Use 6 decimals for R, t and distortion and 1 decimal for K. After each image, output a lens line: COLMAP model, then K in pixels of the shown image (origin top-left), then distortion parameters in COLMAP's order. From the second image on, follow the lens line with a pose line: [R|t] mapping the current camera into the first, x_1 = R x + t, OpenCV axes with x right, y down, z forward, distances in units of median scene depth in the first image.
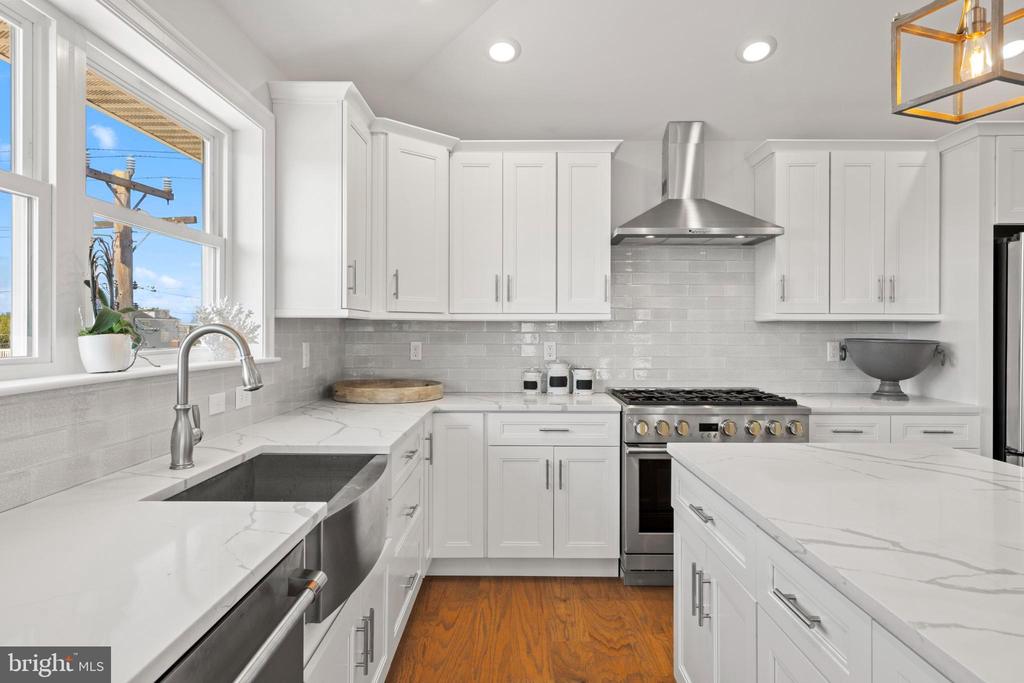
lens RADIAL K [[646.5, 0, 509.7], [0, 646.5, 336.1], [0, 0, 1]] dist [0.001765, -0.000188]
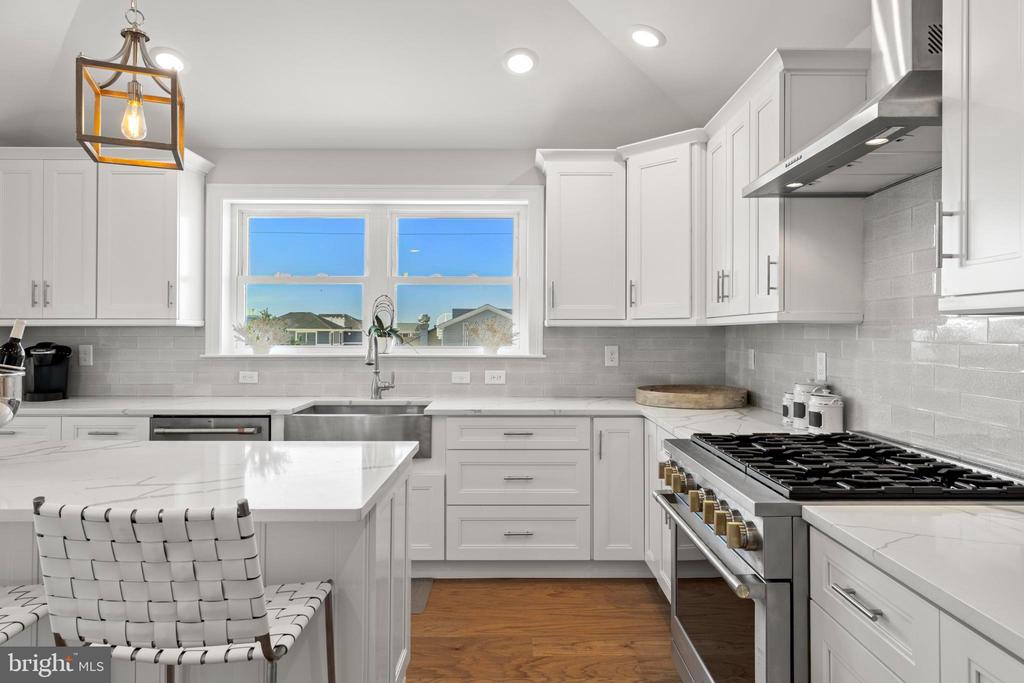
lens RADIAL K [[646.5, 0, 510.7], [0, 646.5, 337.4], [0, 0, 1]] dist [0.001765, -0.000188]
pose [[-0.001895, 0.000308, -0.999998, 0.981783], [-0.010937, 0.999940, 0.000328, -0.005710], [0.999938, 0.010938, -0.001891, 0.863706]]
